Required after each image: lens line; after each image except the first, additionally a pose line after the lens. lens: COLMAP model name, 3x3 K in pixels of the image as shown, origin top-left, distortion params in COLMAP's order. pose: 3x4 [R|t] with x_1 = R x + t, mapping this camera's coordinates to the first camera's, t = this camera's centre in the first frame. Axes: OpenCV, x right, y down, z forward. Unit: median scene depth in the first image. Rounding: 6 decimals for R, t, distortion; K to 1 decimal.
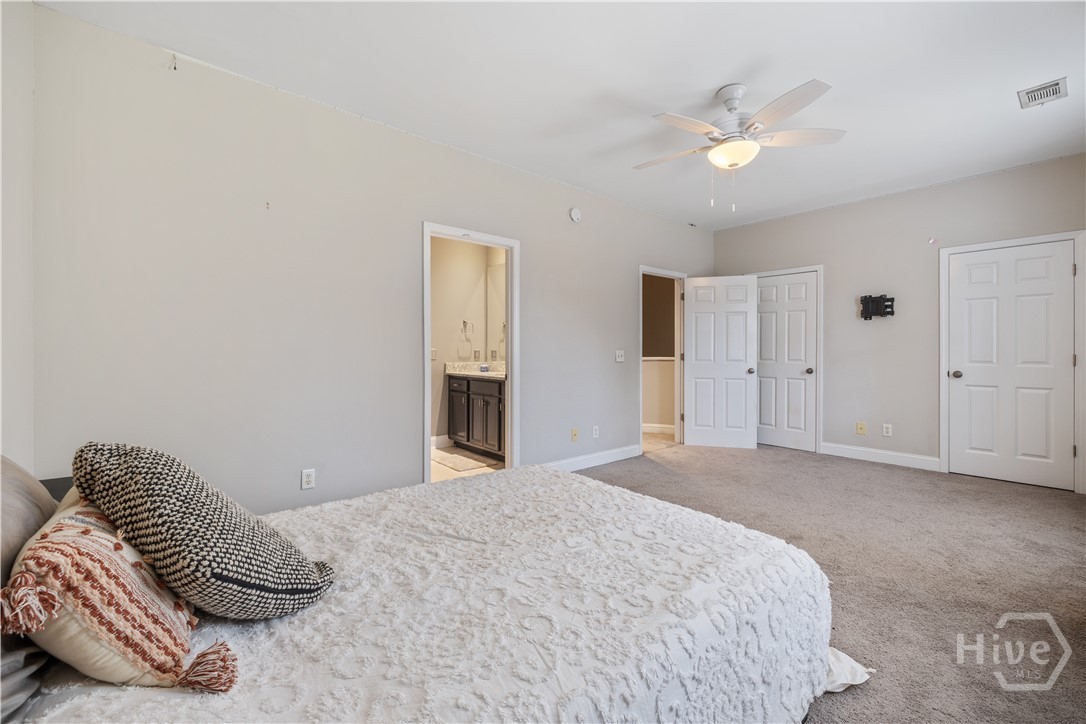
lens RADIAL K [[464.0, 0, 543.9], [0, 464.0, 358.6], [0, 0, 1]] dist [-0.000554, -0.000141]
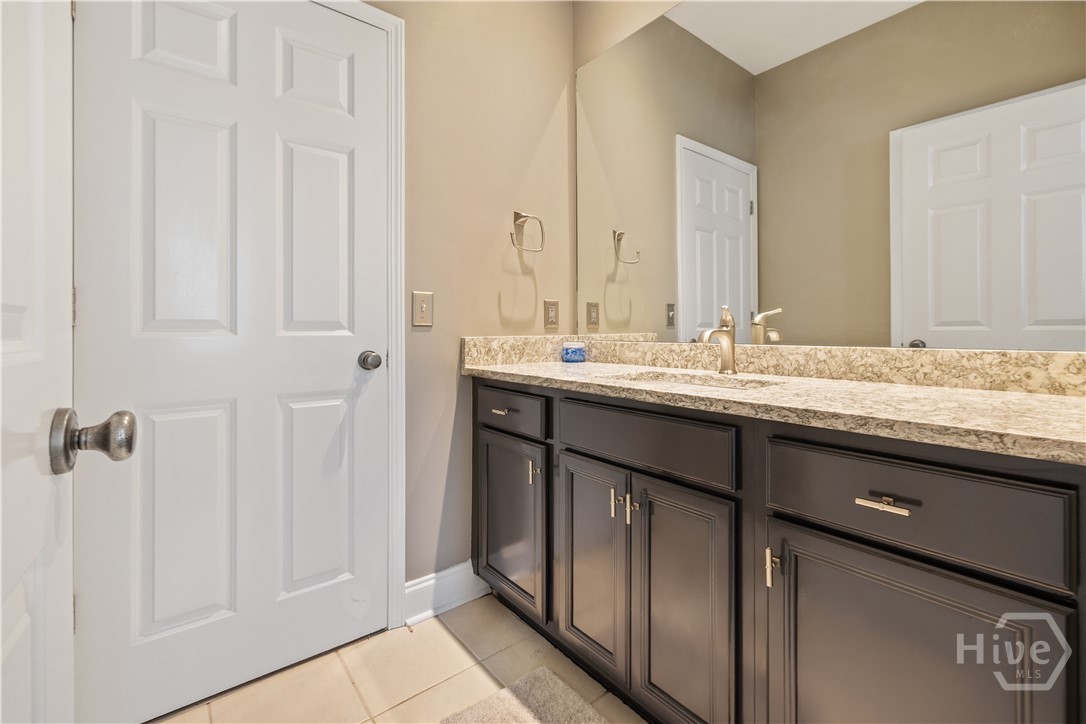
lens RADIAL K [[464.0, 0, 526.3], [0, 464.0, 333.2], [0, 0, 1]] dist [-0.000554, -0.000141]
pose [[0.998341, -0.007050, -0.057151, -0.146906], [0.006729, 0.999960, -0.005814, 0.008296], [0.057189, 0.005420, 0.998349, 0.666802]]
